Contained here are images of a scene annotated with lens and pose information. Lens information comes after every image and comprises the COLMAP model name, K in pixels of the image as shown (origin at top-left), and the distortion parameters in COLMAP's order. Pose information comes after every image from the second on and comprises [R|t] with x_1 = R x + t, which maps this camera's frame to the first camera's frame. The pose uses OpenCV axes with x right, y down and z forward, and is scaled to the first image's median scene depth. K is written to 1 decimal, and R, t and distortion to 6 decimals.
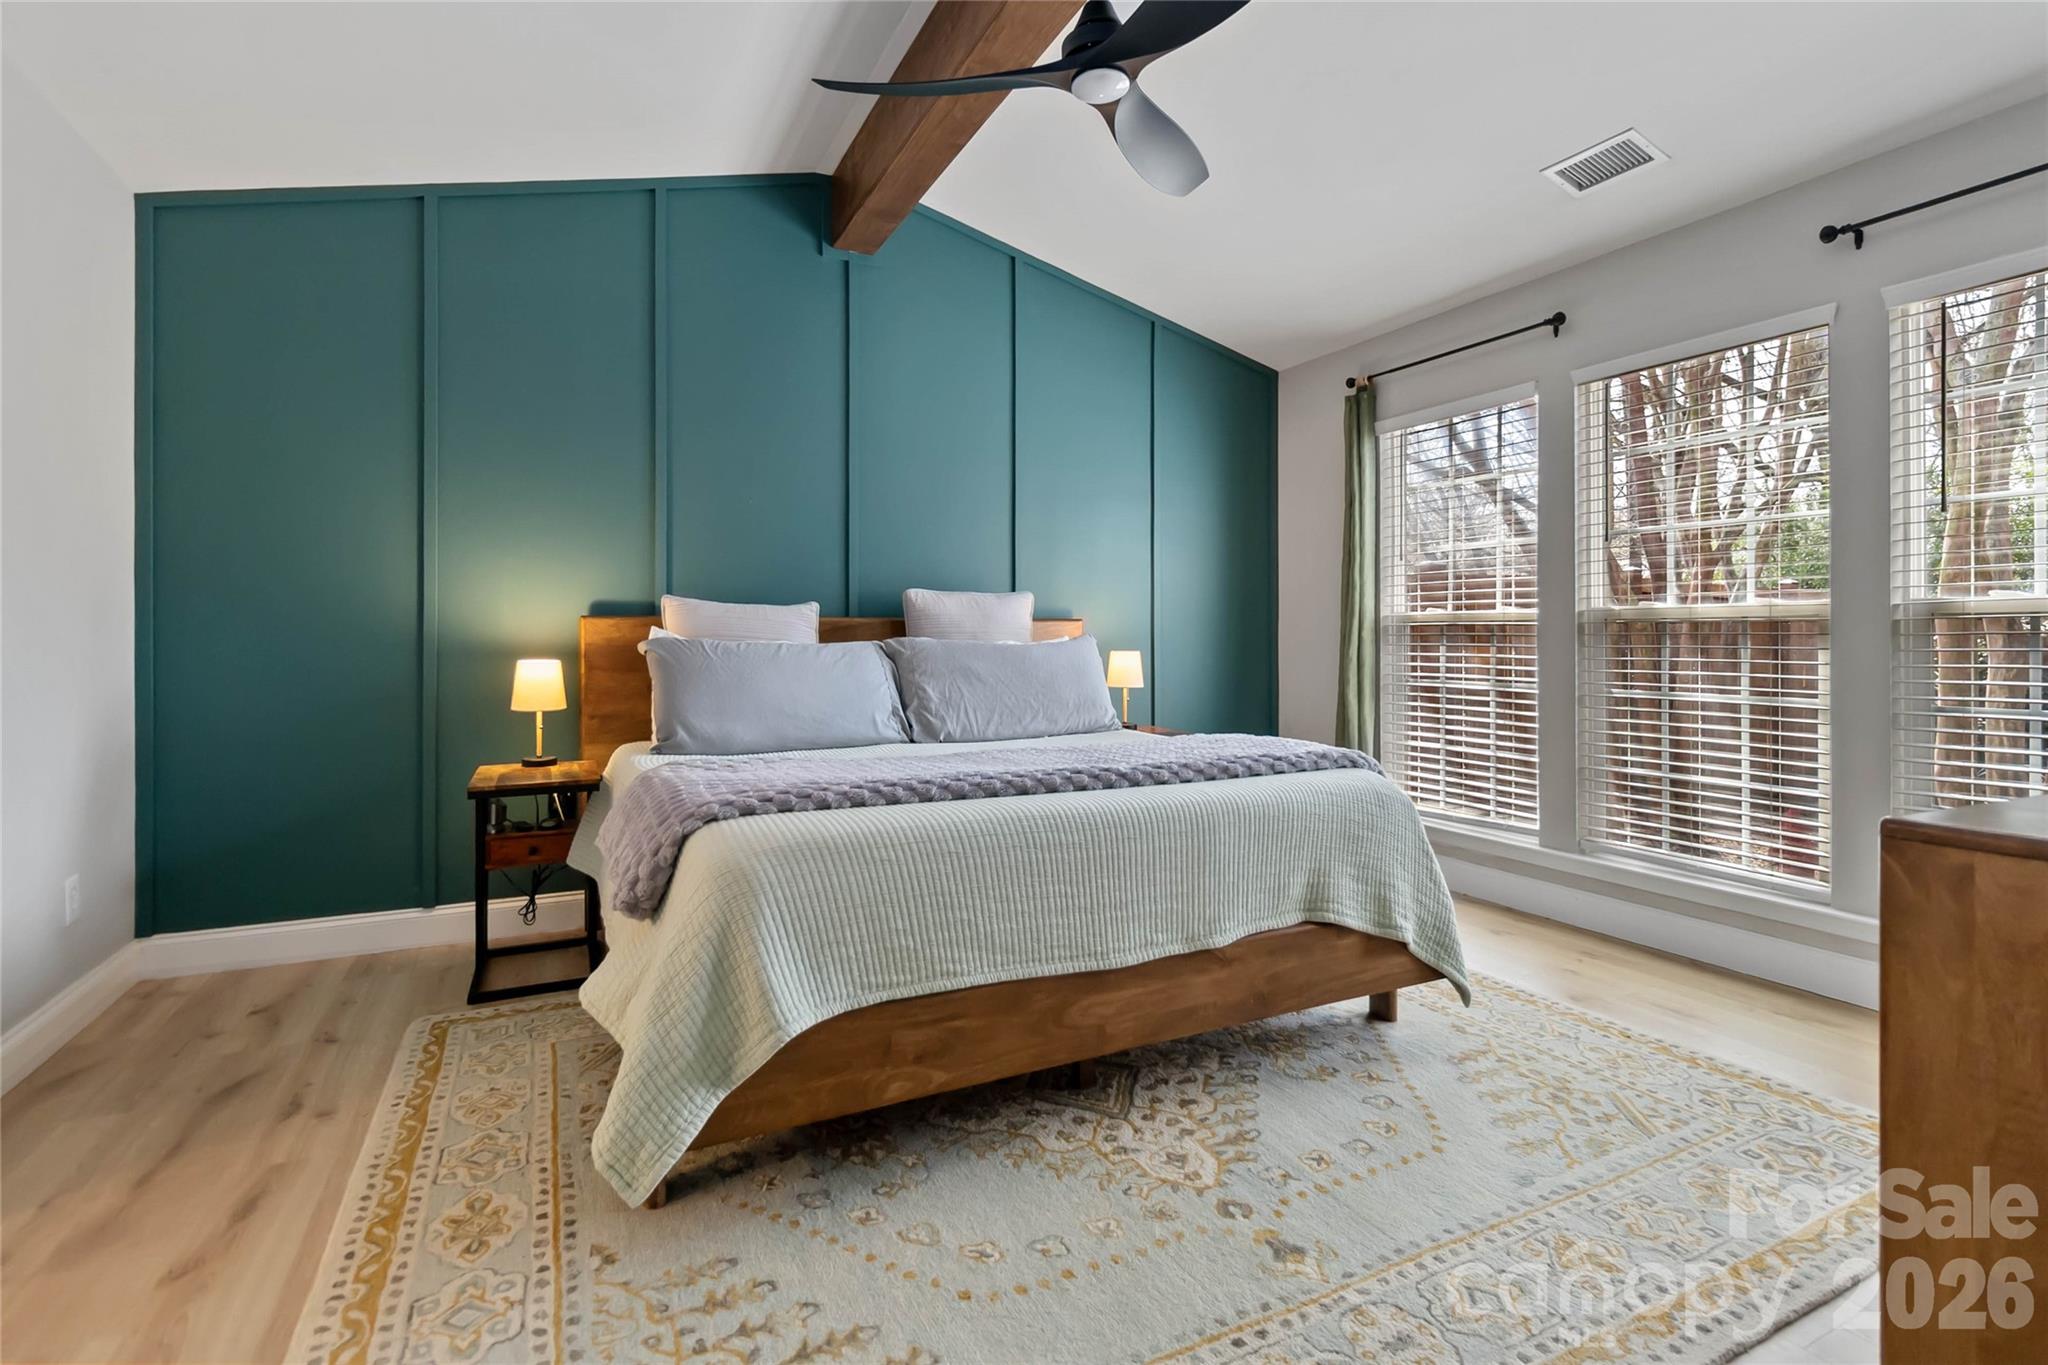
lens RADIAL K [[966.8, 0, 1026.2], [0, 966.8, 656.7], [0, 0, 1]] dist [0.000915, 0.000124]
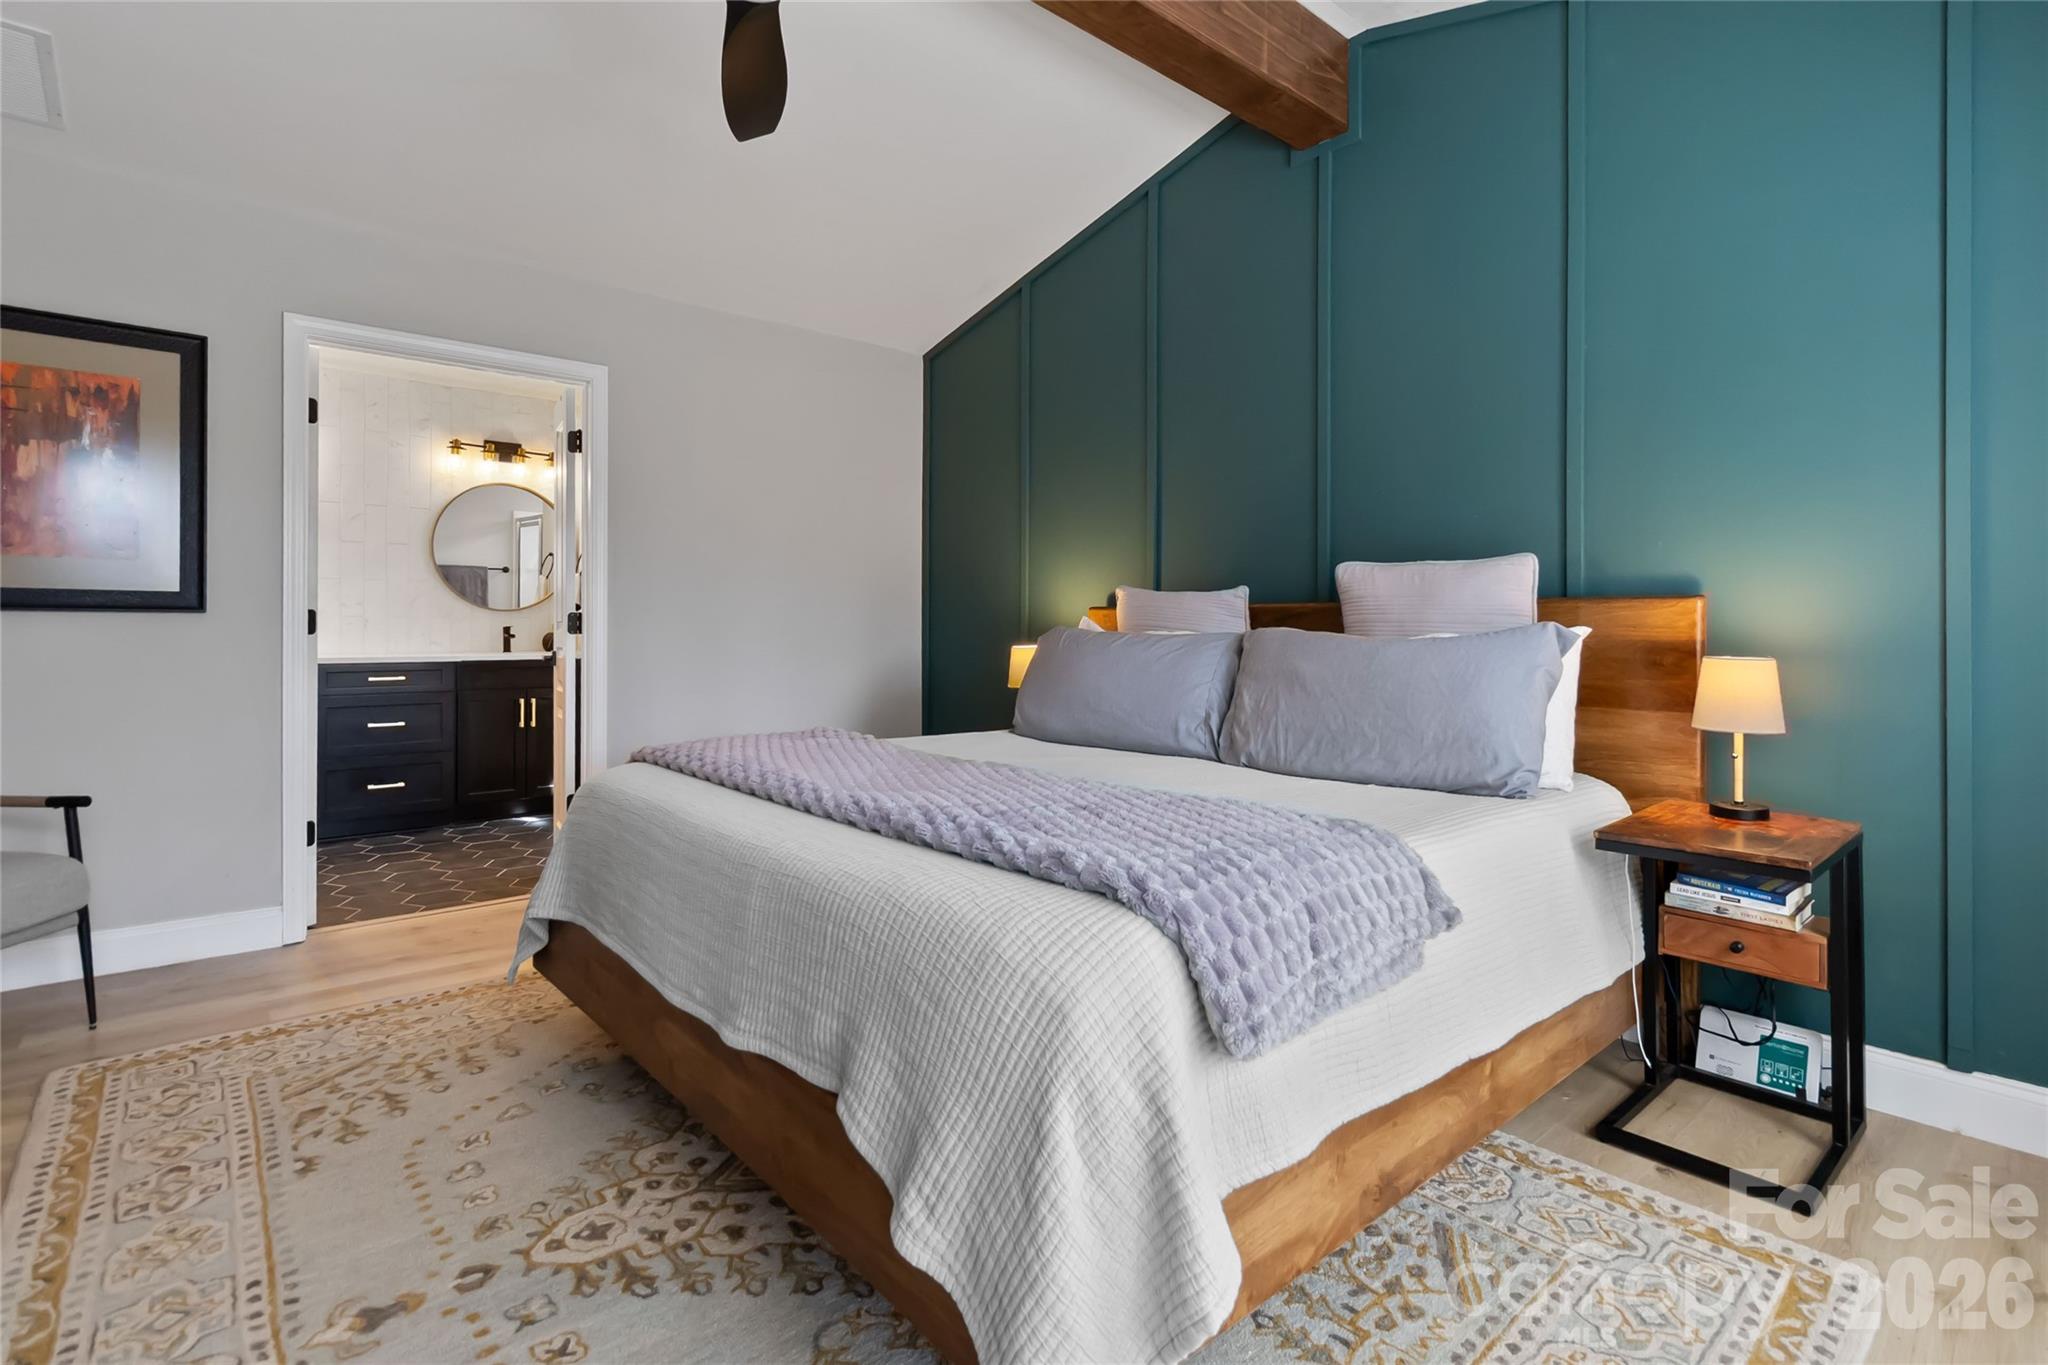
lens RADIAL K [[977.4, 0, 990.3], [0, 977.4, 638.2], [0, 0, 1]] dist [-0.000406, -0.000403]
pose [[0.237057, 0.003861, -0.971488, 0.994416], [-0.034206, 0.999405, -0.004375, -0.000810], [0.970893, 0.034267, 0.237048, 1.049375]]
